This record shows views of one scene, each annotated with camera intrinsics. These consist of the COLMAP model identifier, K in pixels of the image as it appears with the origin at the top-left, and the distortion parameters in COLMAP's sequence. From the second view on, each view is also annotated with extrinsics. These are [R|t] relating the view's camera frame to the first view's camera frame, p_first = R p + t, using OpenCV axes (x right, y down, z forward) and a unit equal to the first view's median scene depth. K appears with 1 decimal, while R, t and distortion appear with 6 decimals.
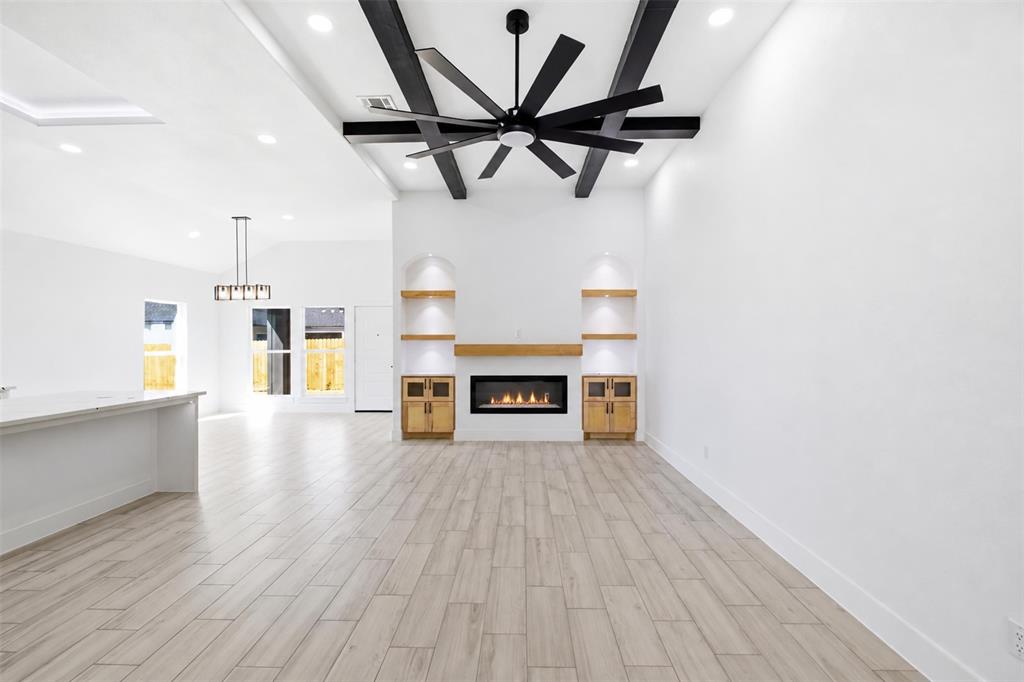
lens RADIAL K [[441.4, 0, 511.4], [0, 441.4, 340.5], [0, 0, 1]] dist [-0.017294, 0.004904]
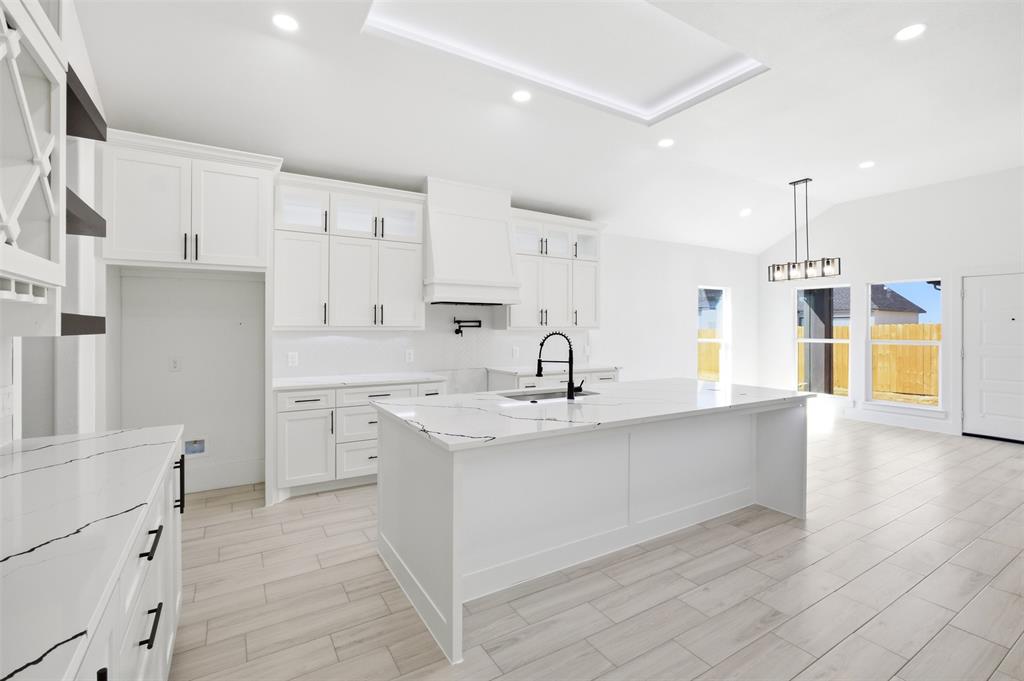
lens RADIAL K [[455.9, 0, 515.0], [0, 455.9, 329.7], [0, 0, 1]] dist [-0.003941, -0.001088]
pose [[0.551073, 0.009283, -0.834406, -0.215904], [-0.002786, 0.999953, 0.009285, -0.002829], [0.834452, -0.002792, 0.551073, 0.071158]]
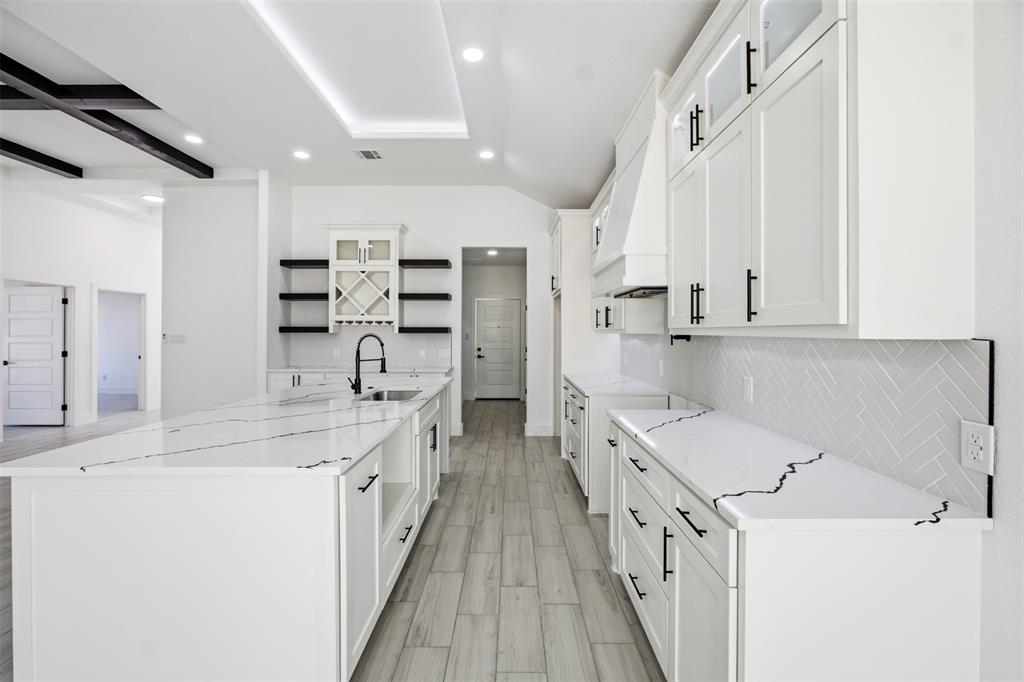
lens RADIAL K [[441.4, 0, 521.0], [0, 441.4, 335.3], [0, 0, 1]] dist [-0.017294, 0.004904]
pose [[-0.998680, 0.002007, -0.051331, -0.763110], [0.001677, 0.999978, 0.006468, 0.003277], [0.051342, 0.006374, -0.998661, 0.931344]]
